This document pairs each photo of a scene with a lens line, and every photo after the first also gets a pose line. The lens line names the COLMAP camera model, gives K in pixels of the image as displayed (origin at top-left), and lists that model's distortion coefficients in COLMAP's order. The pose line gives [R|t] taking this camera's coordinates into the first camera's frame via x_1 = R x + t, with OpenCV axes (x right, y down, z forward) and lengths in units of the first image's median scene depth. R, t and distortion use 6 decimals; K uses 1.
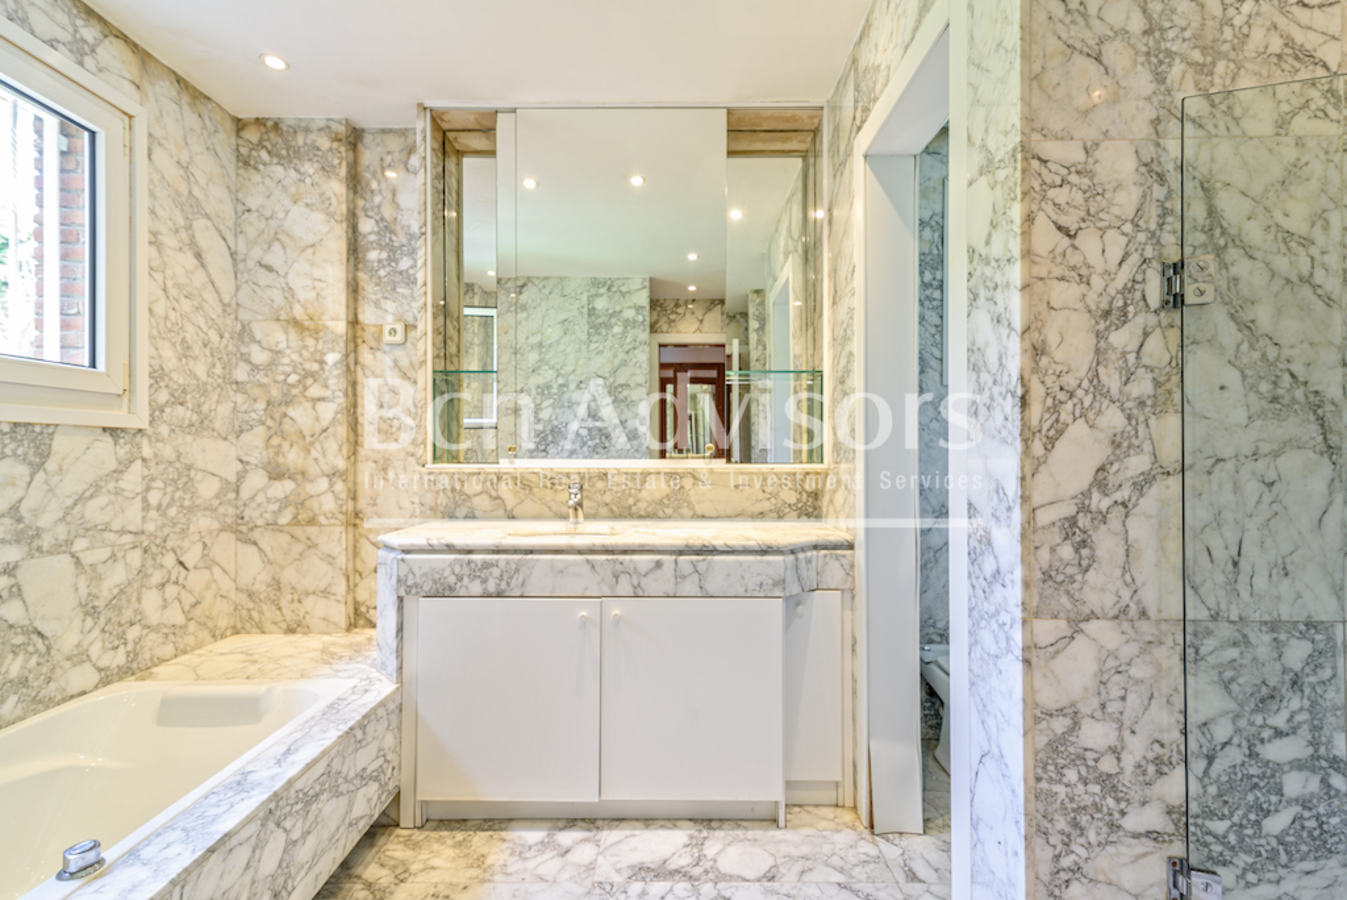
lens RADIAL K [[614.6, 0, 675.3], [0, 614.6, 453.9], [0, 0, 1]] dist [0.014361, -0.000339]
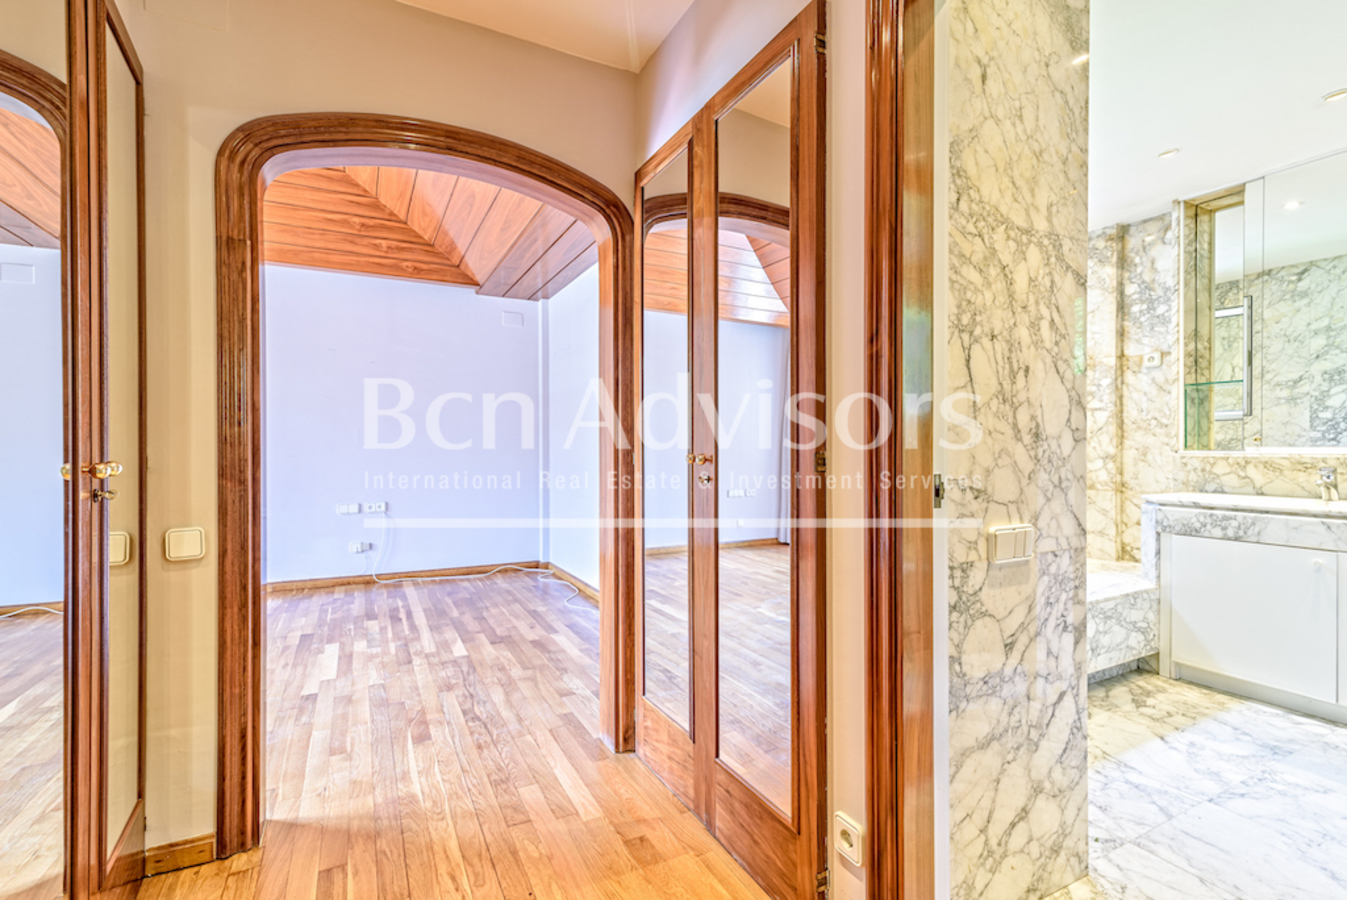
lens RADIAL K [[614.6, 0, 674.9], [0, 614.6, 450.3], [0, 0, 1]] dist [0.014361, -0.000339]
pose [[0.473550, 0.002189, -0.880764, 0.292886], [0.005613, 0.999969, 0.005503, 0.000970], [0.880749, -0.007550, 0.473523, -0.671299]]
